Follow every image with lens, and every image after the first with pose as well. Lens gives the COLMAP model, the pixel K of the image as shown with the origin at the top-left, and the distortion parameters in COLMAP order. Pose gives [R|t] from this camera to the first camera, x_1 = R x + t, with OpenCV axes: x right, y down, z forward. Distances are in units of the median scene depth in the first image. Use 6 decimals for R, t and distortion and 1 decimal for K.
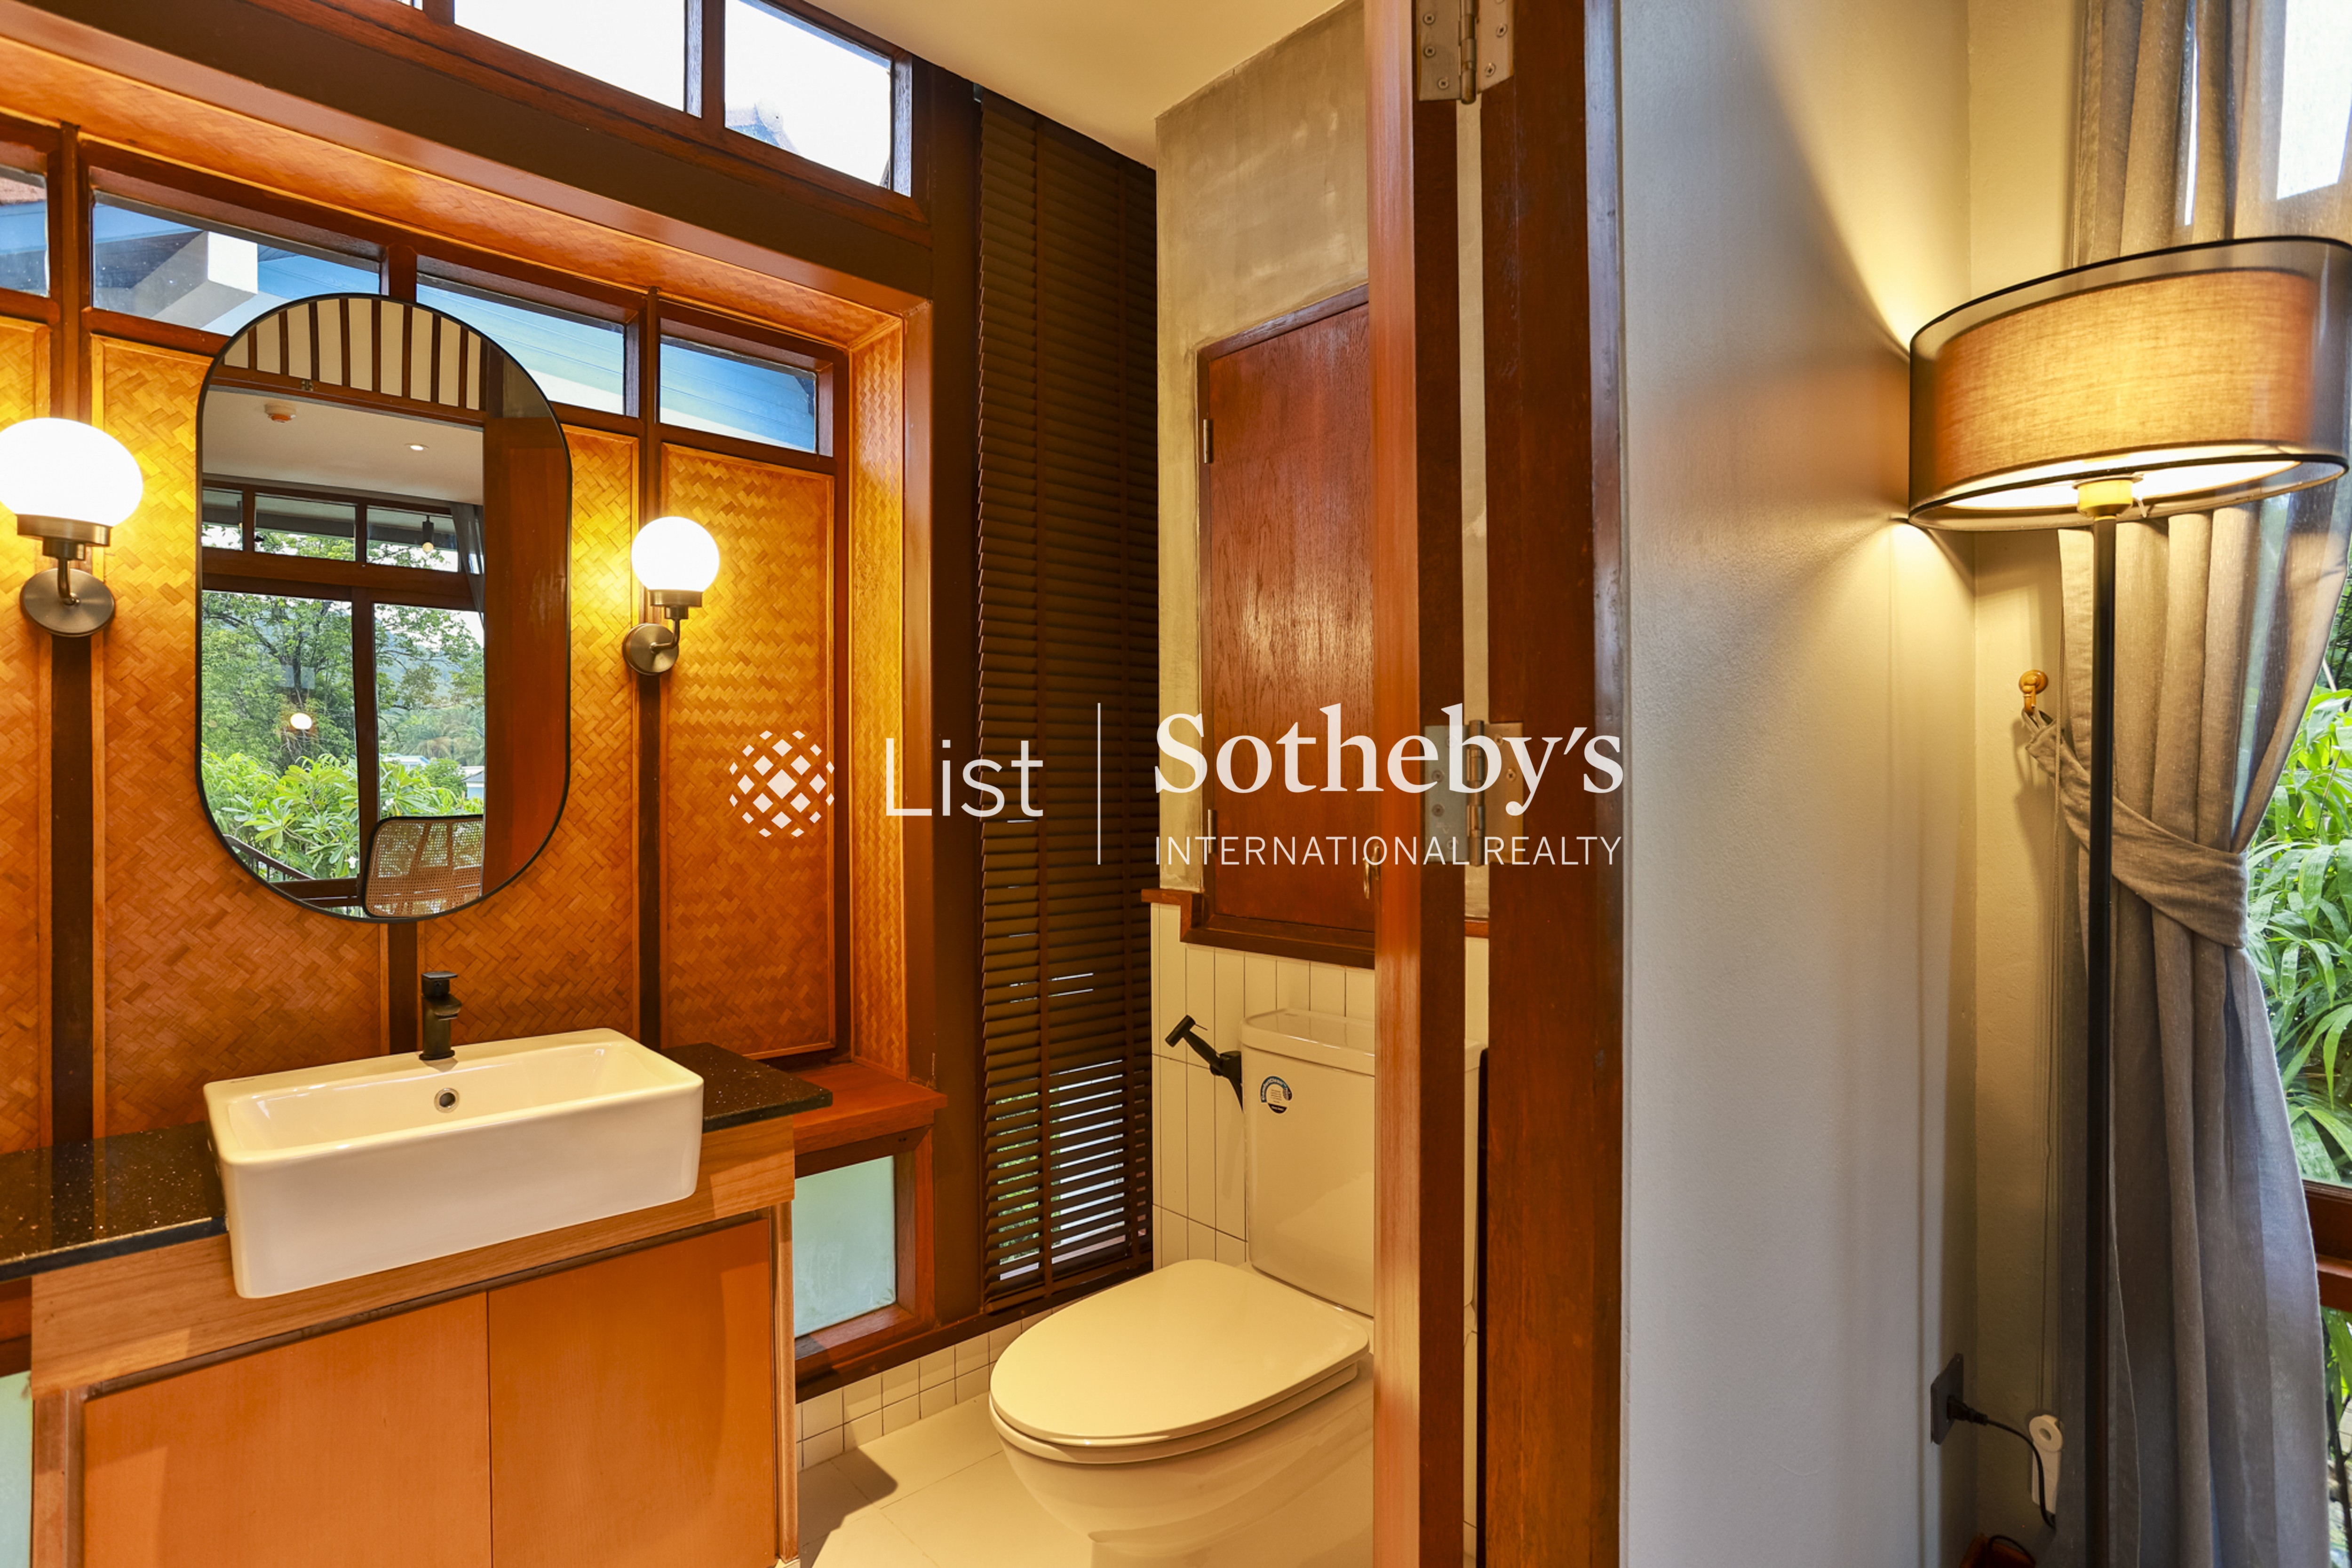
lens RADIAL K [[1128.8, 0, 1178.3], [0, 1128.8, 786.5], [0, 0, 1]] dist [-0.031421, 0.013265]
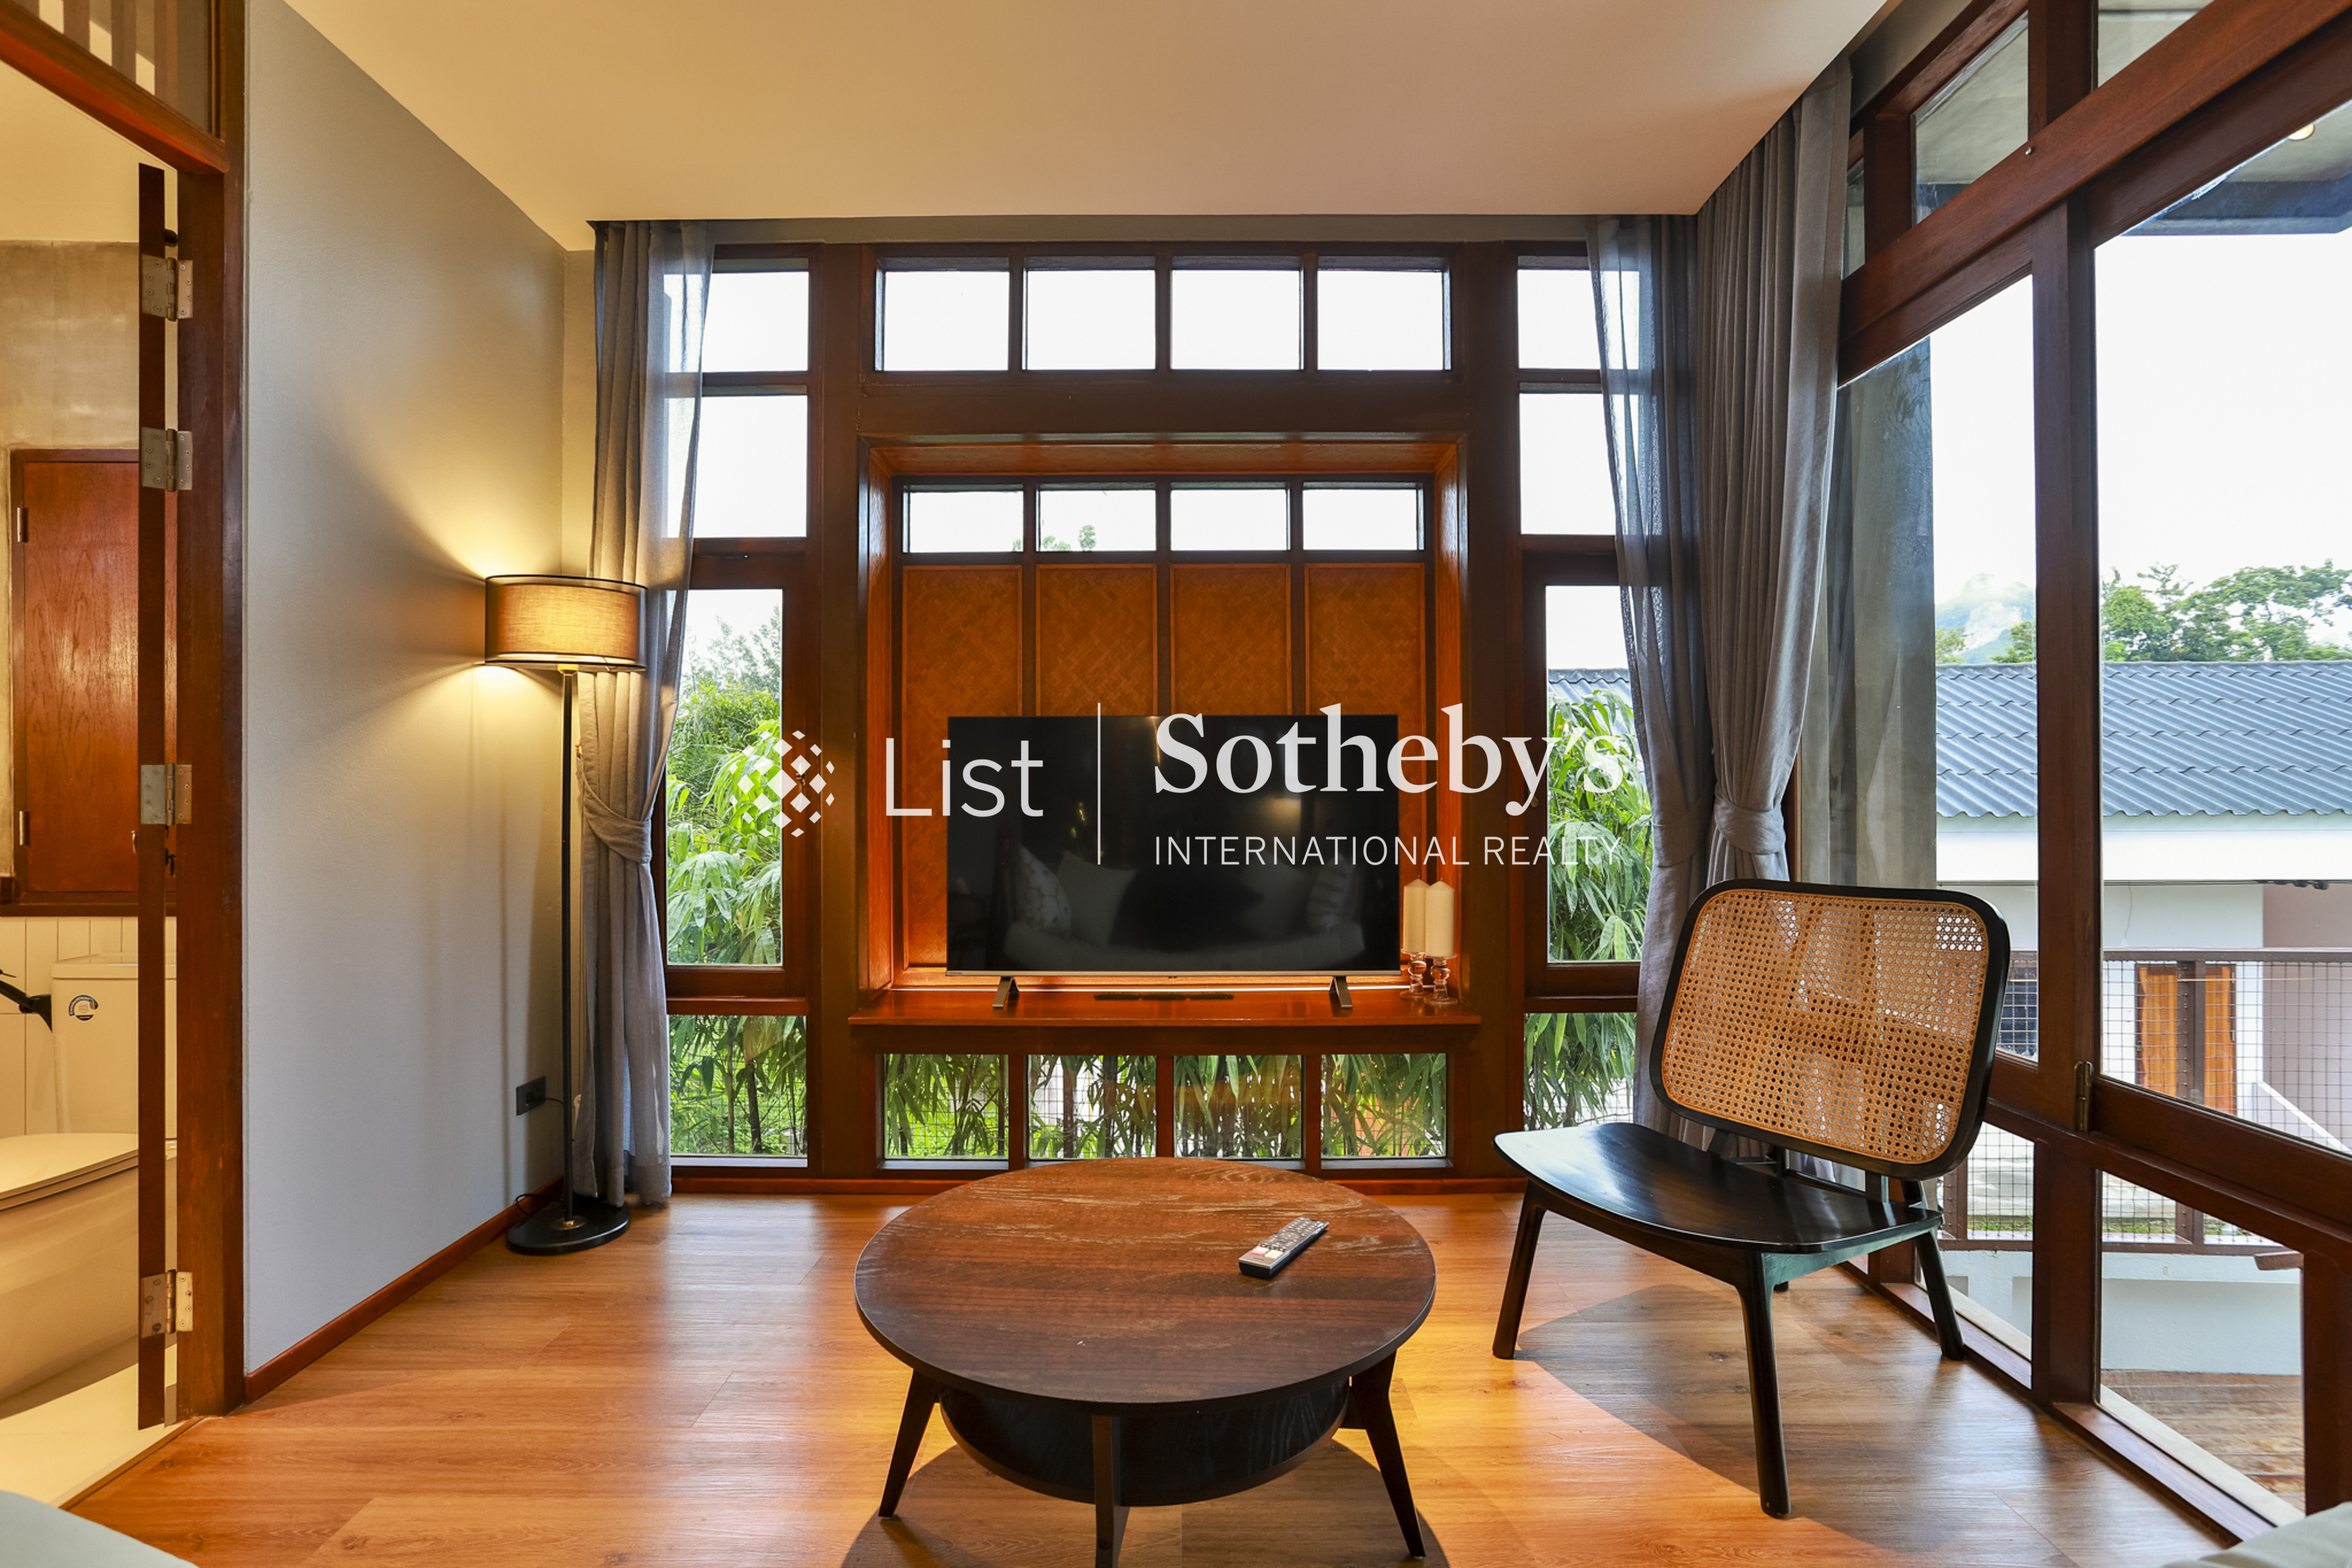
lens RADIAL K [[1128.8, 0, 1166.5], [0, 1128.8, 778.0], [0, 0, 1]] dist [-0.031421, 0.013265]
pose [[0.685704, 0.005770, 0.727858, 0.003446], [0.002794, 0.999940, -0.010559, -0.001451], [-0.727875, 0.009274, 0.685647, -0.850258]]
